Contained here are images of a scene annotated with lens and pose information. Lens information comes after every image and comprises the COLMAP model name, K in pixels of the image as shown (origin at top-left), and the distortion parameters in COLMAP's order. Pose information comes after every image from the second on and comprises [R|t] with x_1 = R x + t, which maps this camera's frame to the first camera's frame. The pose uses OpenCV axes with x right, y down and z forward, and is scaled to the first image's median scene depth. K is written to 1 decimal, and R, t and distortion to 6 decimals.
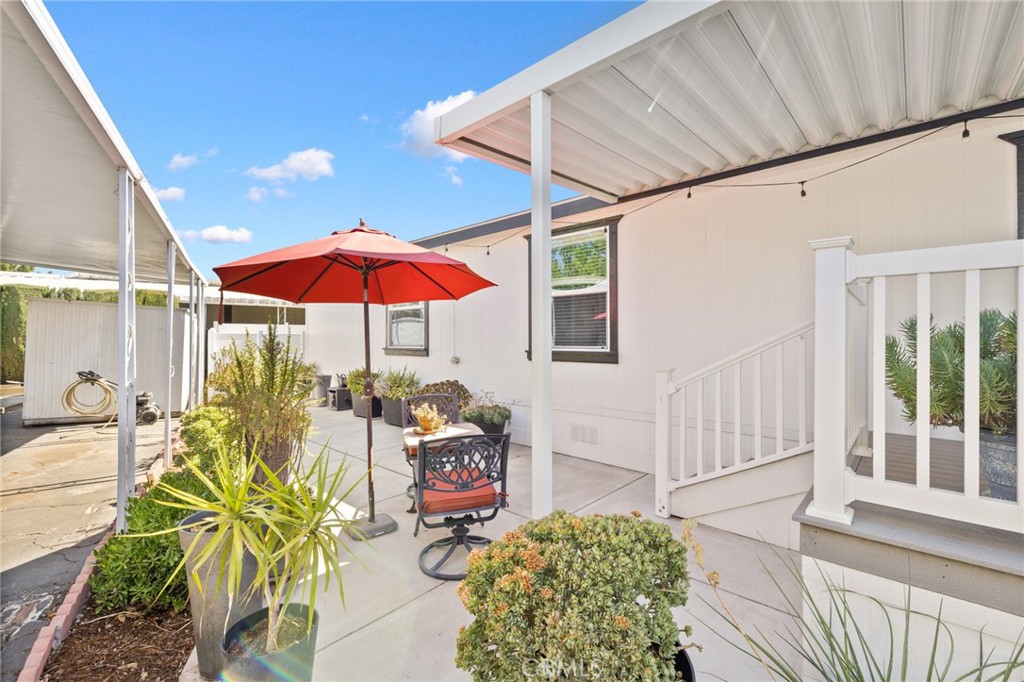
lens RADIAL K [[428.0, 0, 514.7], [0, 428.0, 336.6], [0, 0, 1]] dist [-0.000387, -0.000192]
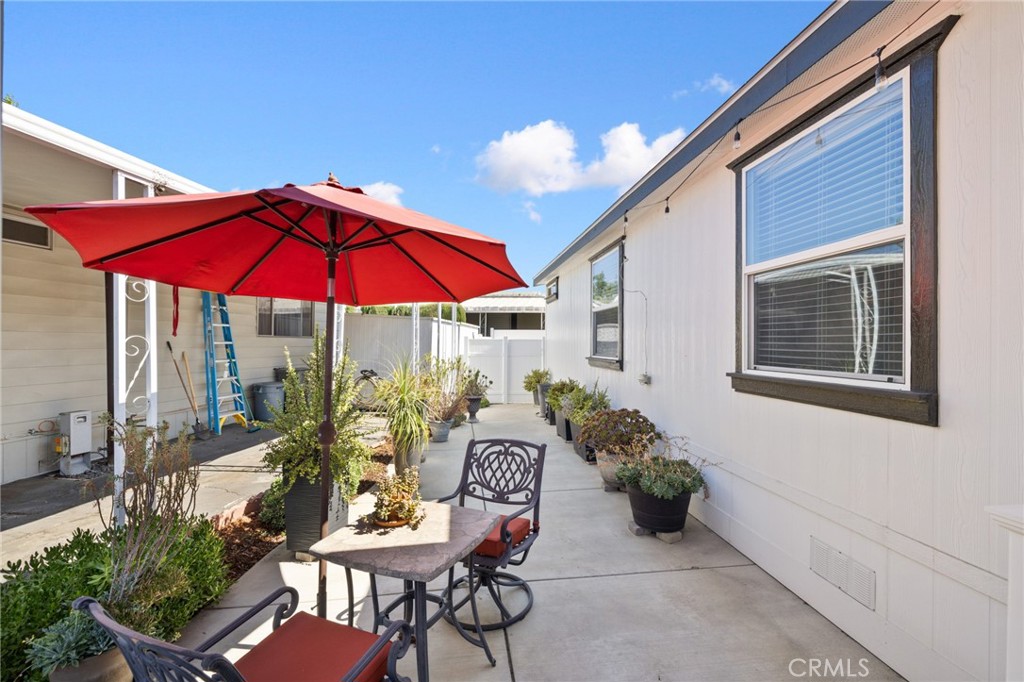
lens RADIAL K [[428.0, 0, 508.3], [0, 428.0, 341.8], [0, 0, 1]] dist [-0.000387, -0.000192]
pose [[0.753056, 0.005519, -0.657934, 0.178825], [-0.002773, 0.999983, 0.005215, -0.010219], [0.657951, -0.002103, 0.753058, 0.413058]]
